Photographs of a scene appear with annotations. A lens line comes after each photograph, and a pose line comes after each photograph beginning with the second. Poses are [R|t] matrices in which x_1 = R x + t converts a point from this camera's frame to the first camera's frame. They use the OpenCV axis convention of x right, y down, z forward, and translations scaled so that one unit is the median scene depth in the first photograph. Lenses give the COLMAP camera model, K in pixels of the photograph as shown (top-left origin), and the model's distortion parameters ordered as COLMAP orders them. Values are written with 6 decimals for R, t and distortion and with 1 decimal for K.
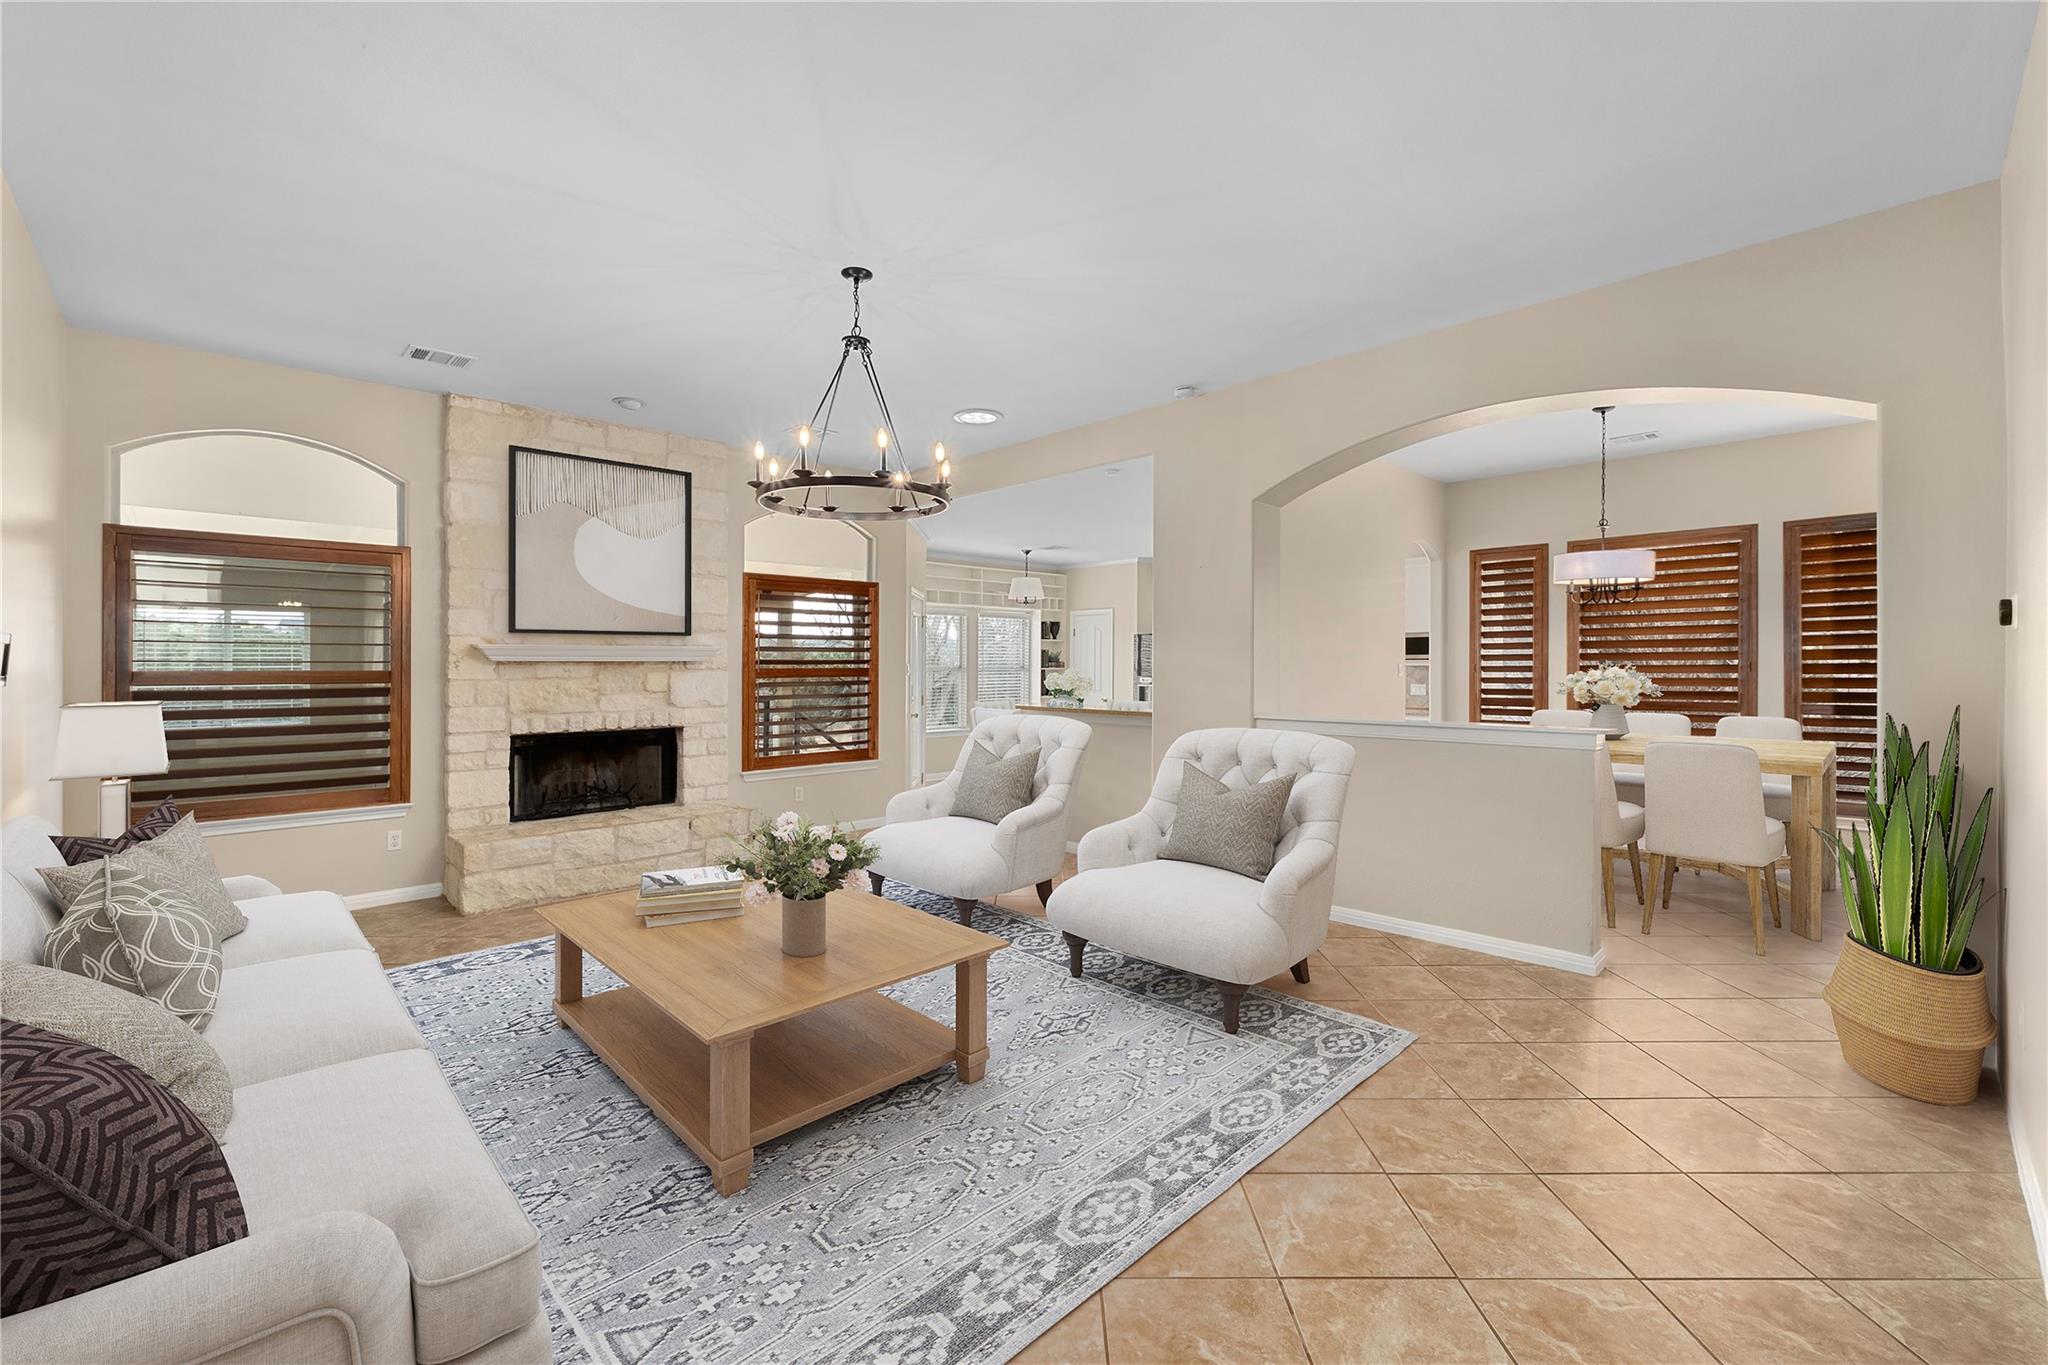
lens RADIAL K [[870.1, 0, 1019.8], [0, 870.1, 674.1], [0, 0, 1]] dist [0.002688, 0.000427]
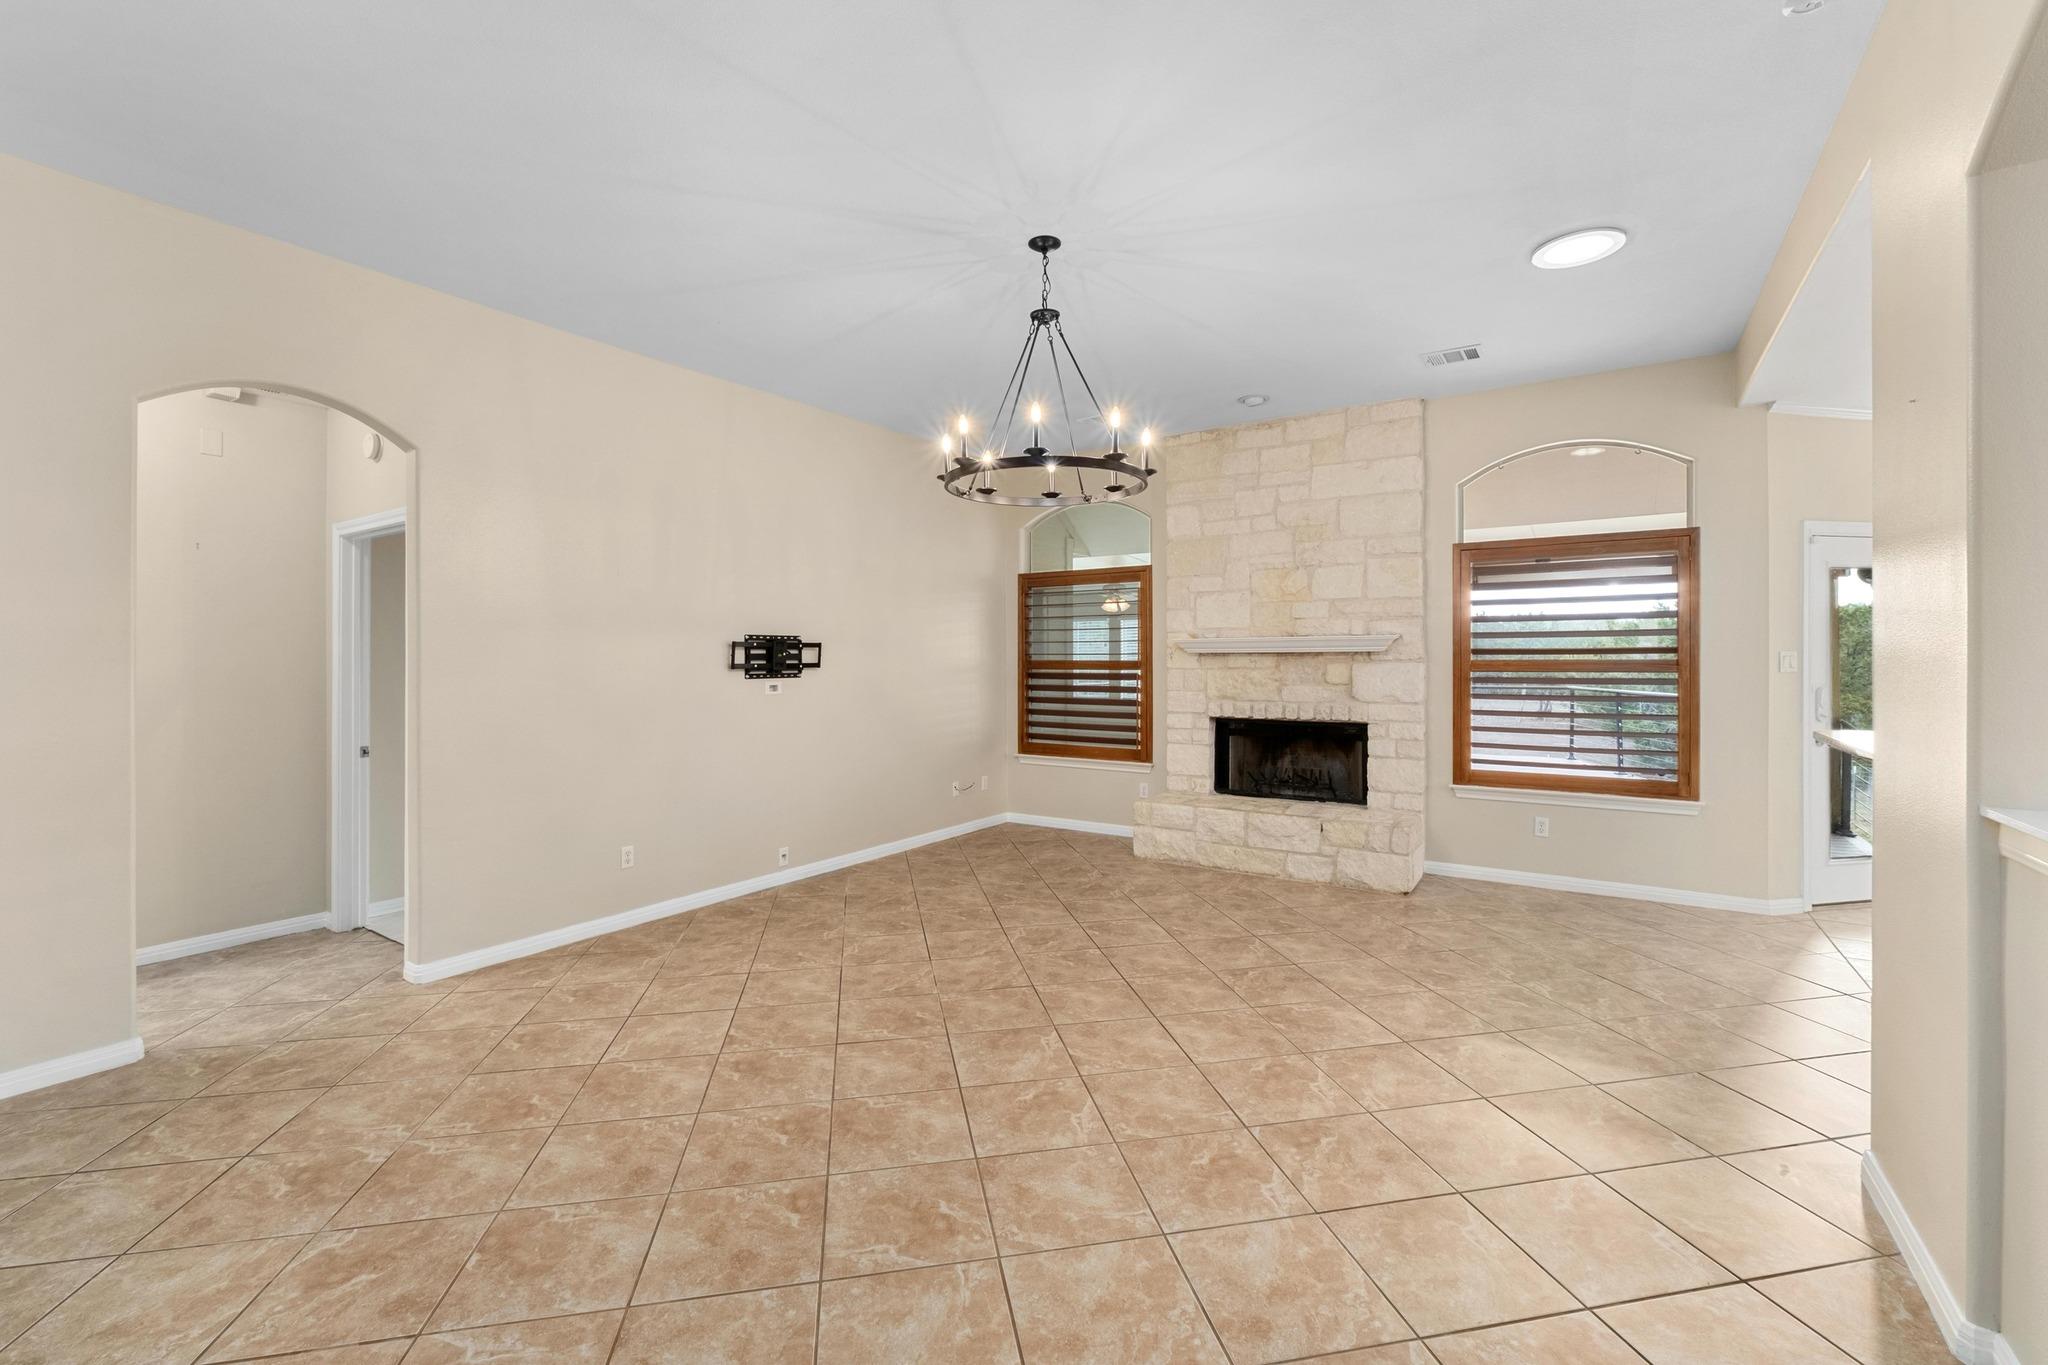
lens RADIAL K [[870.1, 0, 1020.4], [0, 870.1, 661.5], [0, 0, 1]] dist [0.002688, 0.000427]
pose [[0.222038, 0.007016, -0.975013, 0.444224], [-0.005008, 0.999969, 0.006056, -0.008338], [0.975025, 0.003538, 0.222066, 0.462344]]
